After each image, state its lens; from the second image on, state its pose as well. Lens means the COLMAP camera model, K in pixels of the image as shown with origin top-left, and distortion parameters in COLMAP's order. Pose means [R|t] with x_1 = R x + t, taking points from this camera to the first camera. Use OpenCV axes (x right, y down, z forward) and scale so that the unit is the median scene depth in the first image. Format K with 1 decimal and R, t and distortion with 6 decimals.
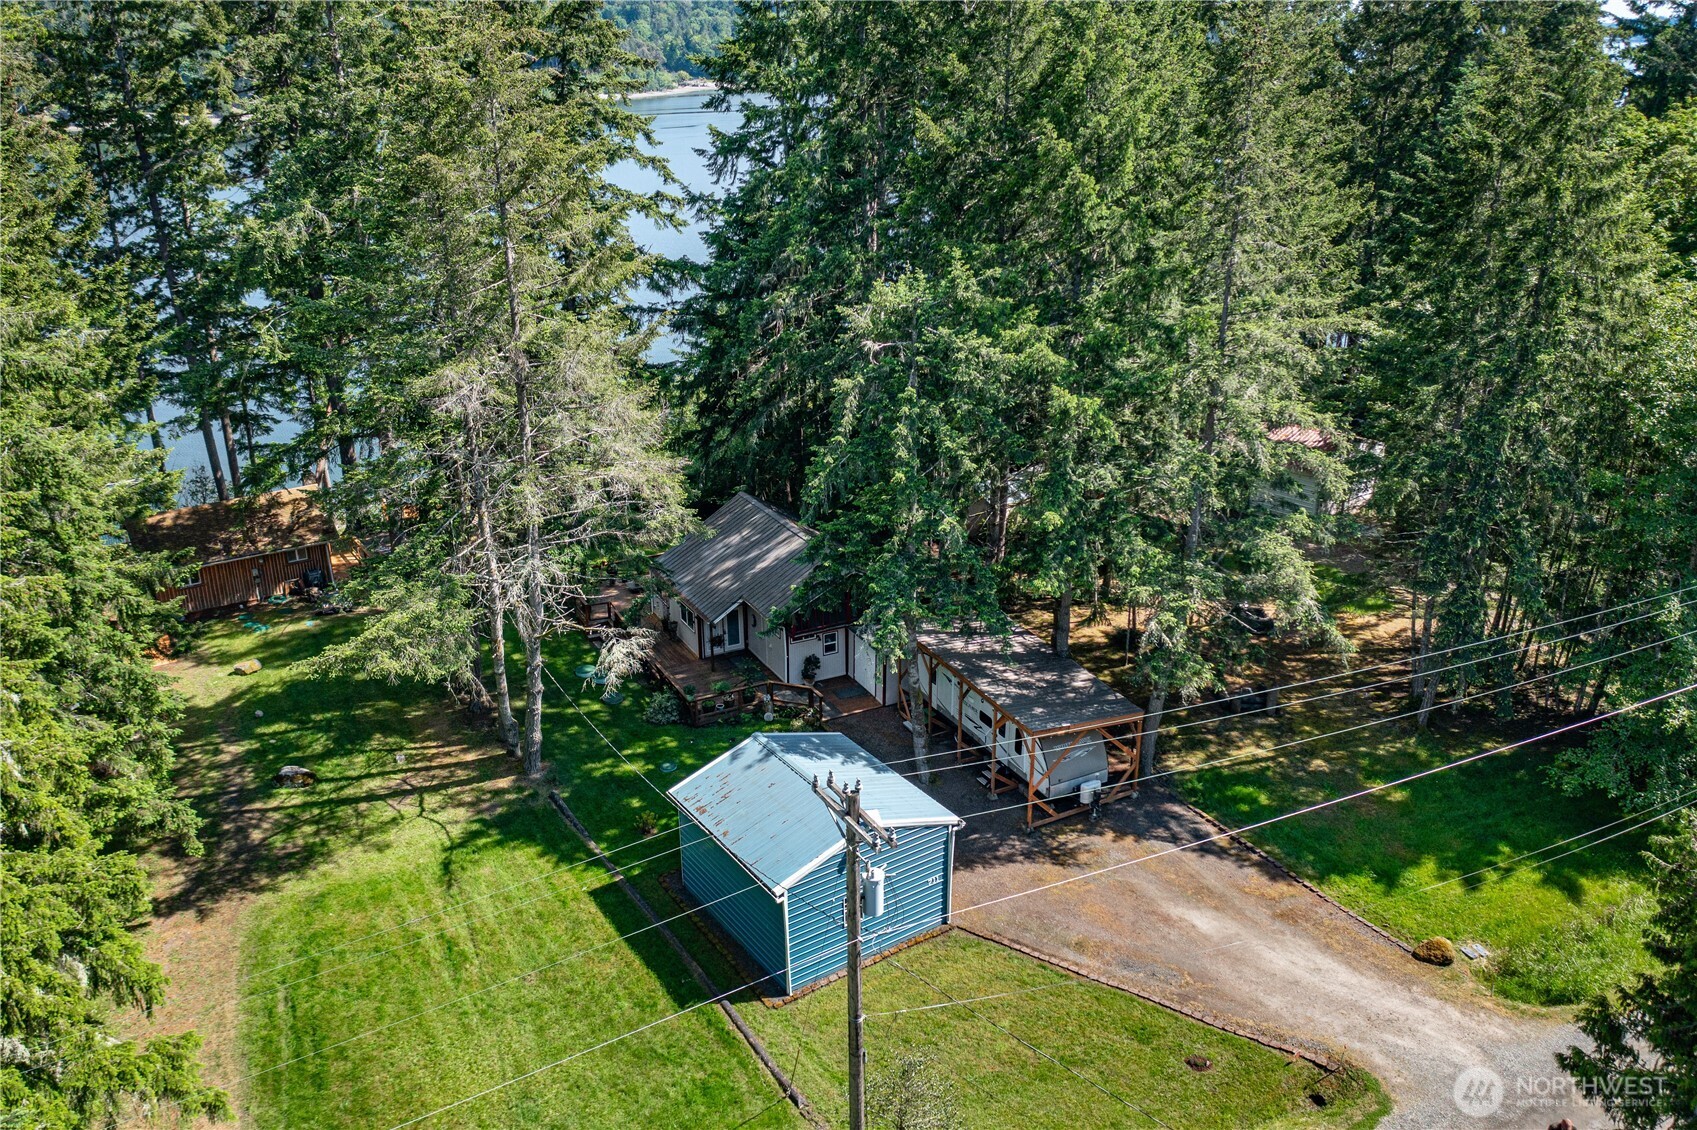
lens RADIAL K [[1337.5, 0, 848.5], [0, 1337.5, 565.0], [0, 0, 1]] dist [-0.011460, 0.004004]
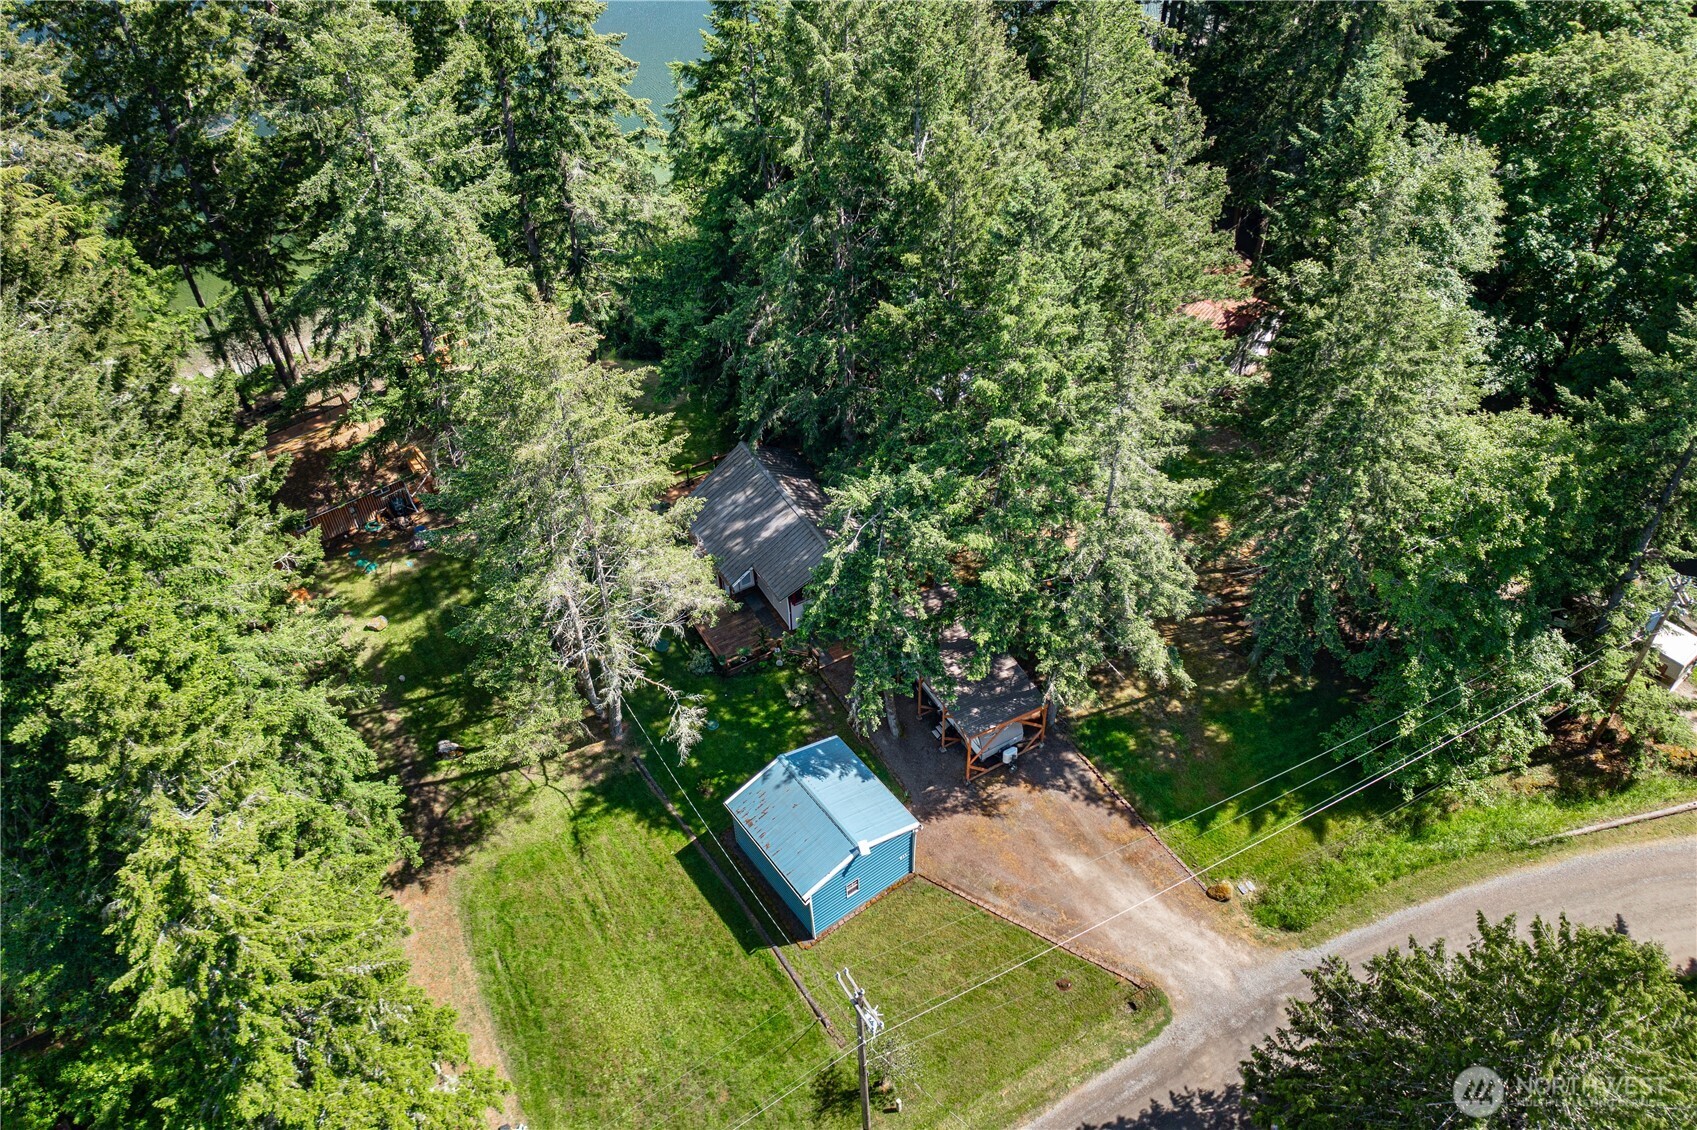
lens RADIAL K [[1337.5, 0, 848.5], [0, 1337.5, 565.0], [0, 0, 1]] dist [-0.011460, 0.004004]
pose [[0.998964, -0.042981, 0.014937, -0.007084], [0.033778, 0.920413, 0.389485, -0.616041], [-0.030489, -0.388577, 0.920912, -0.260413]]
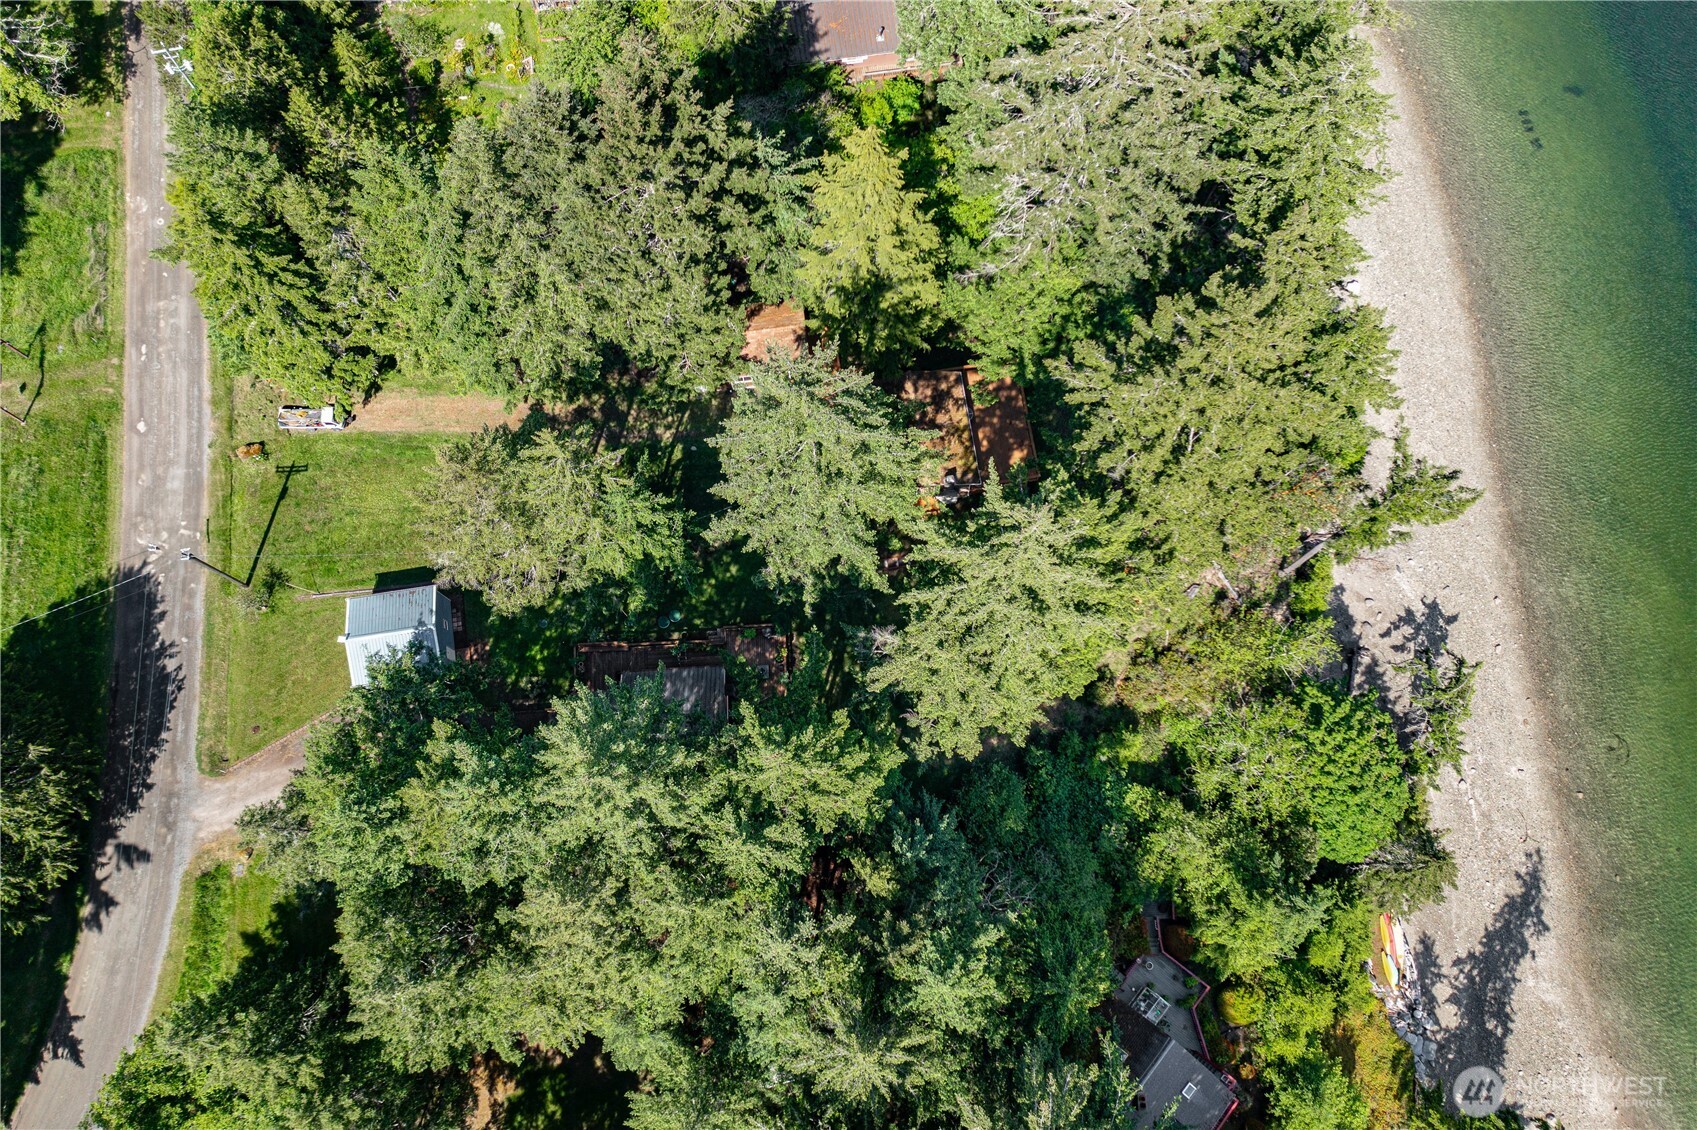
lens RADIAL K [[1337.5, 0, 848.5], [0, 1337.5, 565.0], [0, 0, 1]] dist [-0.011460, 0.004004]
pose [[-0.414621, 0.884731, -0.212934, 0.032104], [-0.312641, 0.081257, 0.946389, -2.141541], [0.854602, 0.458965, 0.242912, 0.975008]]
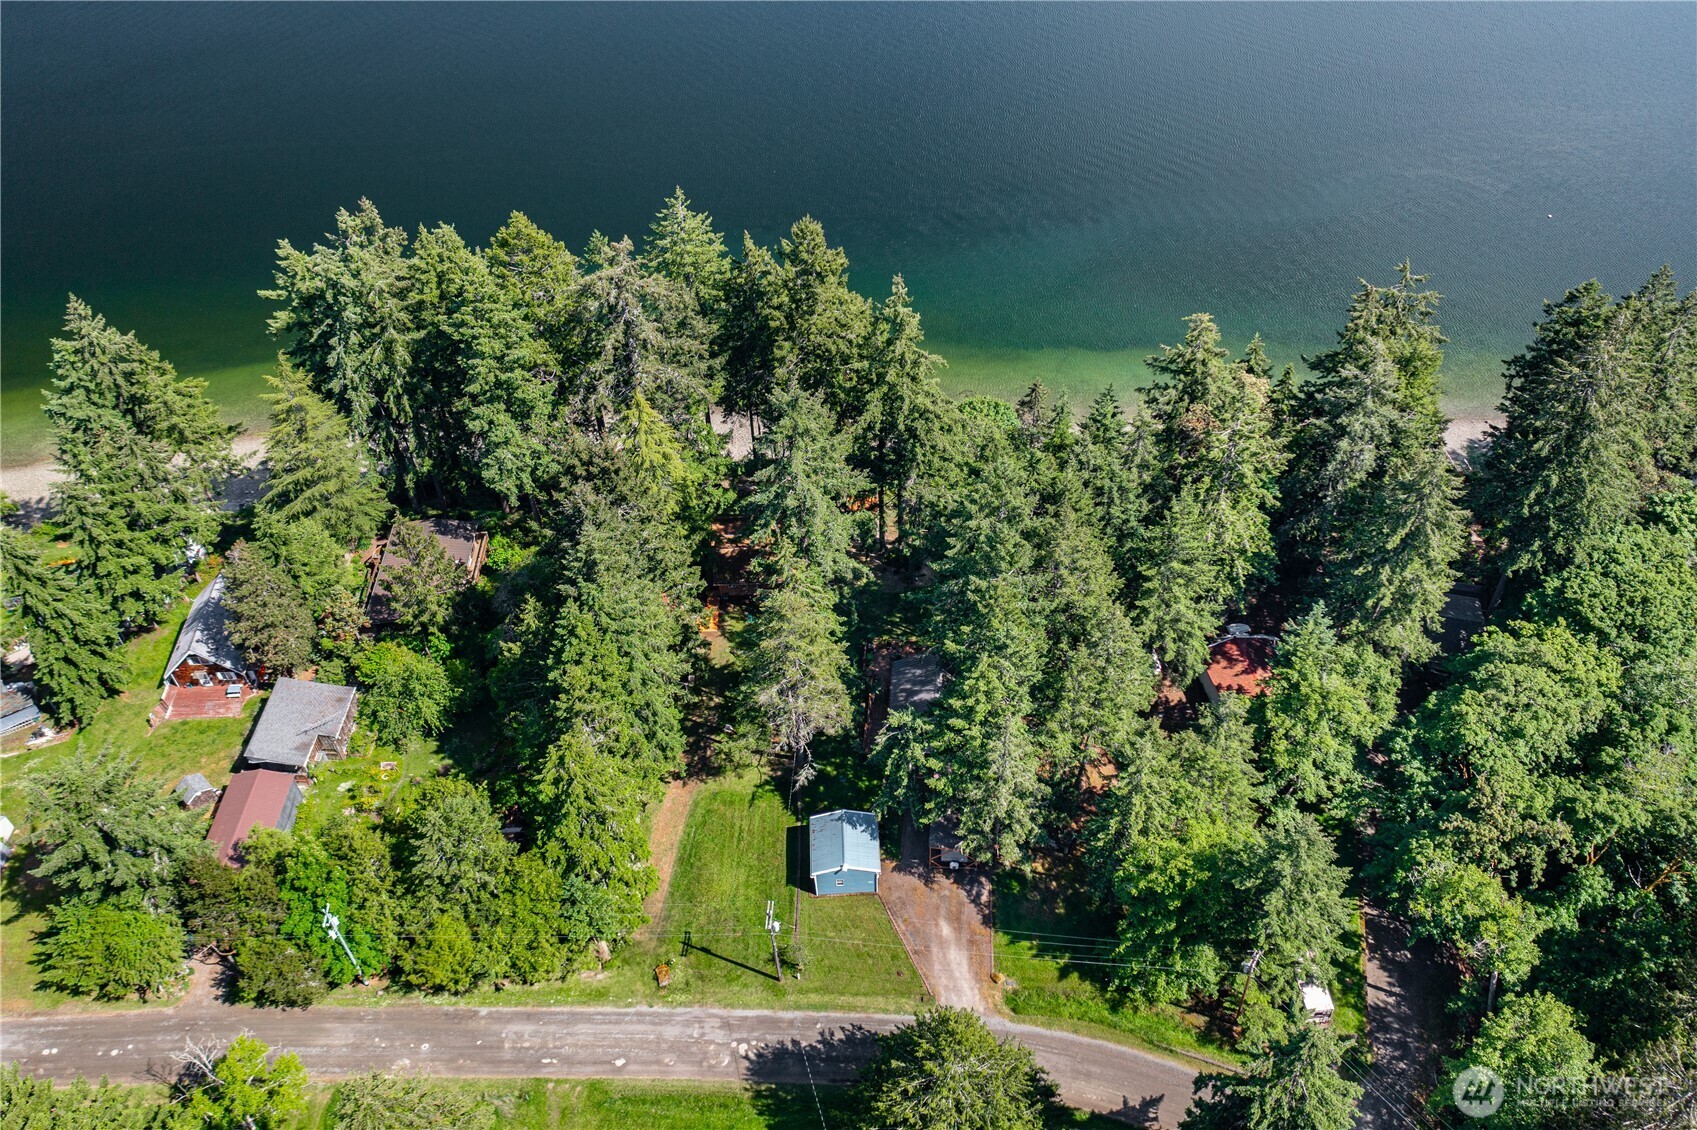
lens RADIAL K [[1337.5, 0, 848.5], [0, 1337.5, 565.0], [0, 0, 1]] dist [-0.011460, 0.004004]
pose [[0.852410, 0.369903, -0.369552, 0.833082], [-0.174651, 0.867604, 0.465575, -1.716079], [0.492842, -0.332319, 0.804158, -1.207829]]
